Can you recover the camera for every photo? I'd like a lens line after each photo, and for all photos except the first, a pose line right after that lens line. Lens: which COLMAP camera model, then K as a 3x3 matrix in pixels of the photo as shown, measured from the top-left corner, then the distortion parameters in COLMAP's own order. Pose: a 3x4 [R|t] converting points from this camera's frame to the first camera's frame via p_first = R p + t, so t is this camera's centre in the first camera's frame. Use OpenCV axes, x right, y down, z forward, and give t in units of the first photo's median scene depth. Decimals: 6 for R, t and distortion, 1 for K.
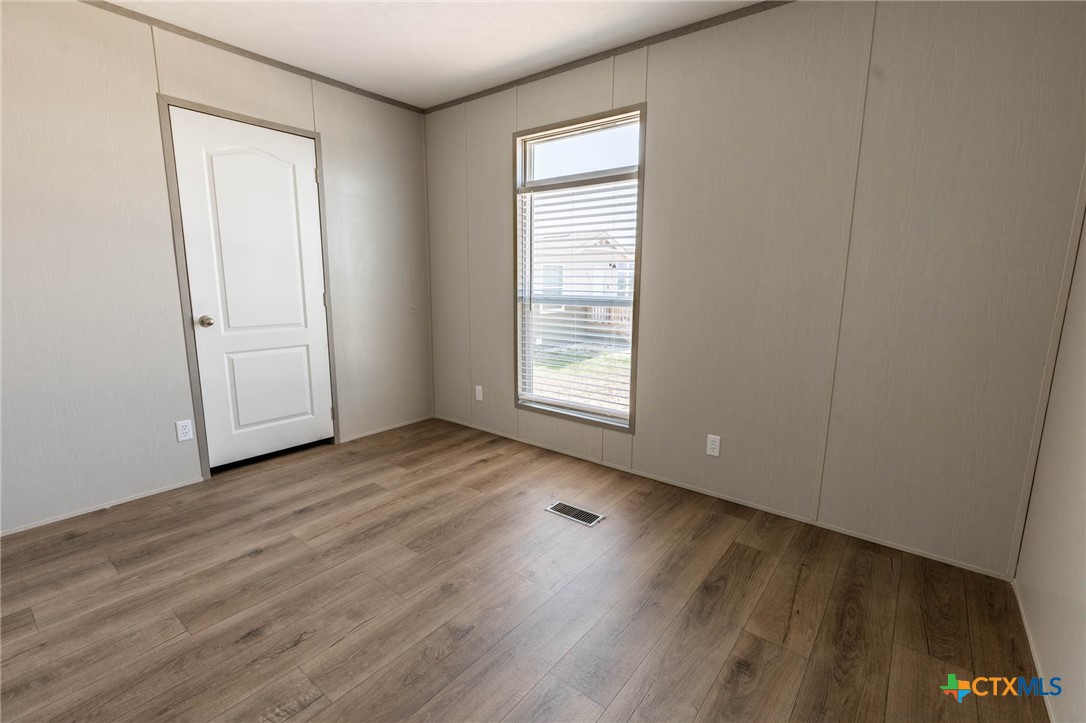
lens RADIAL K [[482.1, 0, 544.6], [0, 482.1, 364.5], [0, 0, 1]] dist [0.002623, 0.000324]
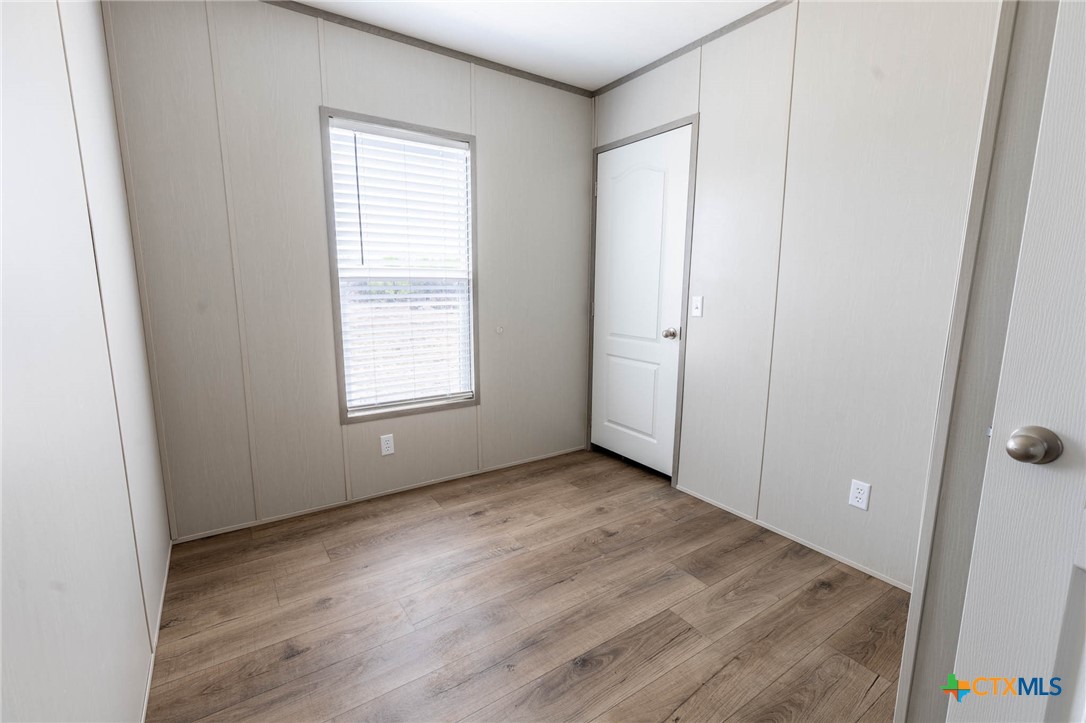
lens RADIAL K [[482.1, 0, 544.6], [0, 482.1, 364.5], [0, 0, 1]] dist [0.002623, 0.000324]
pose [[0.953937, 0.050849, -0.295667, -0.459982], [-0.054307, 0.998518, -0.003492, -0.092956], [0.295052, 0.019388, 0.955285, 0.449253]]
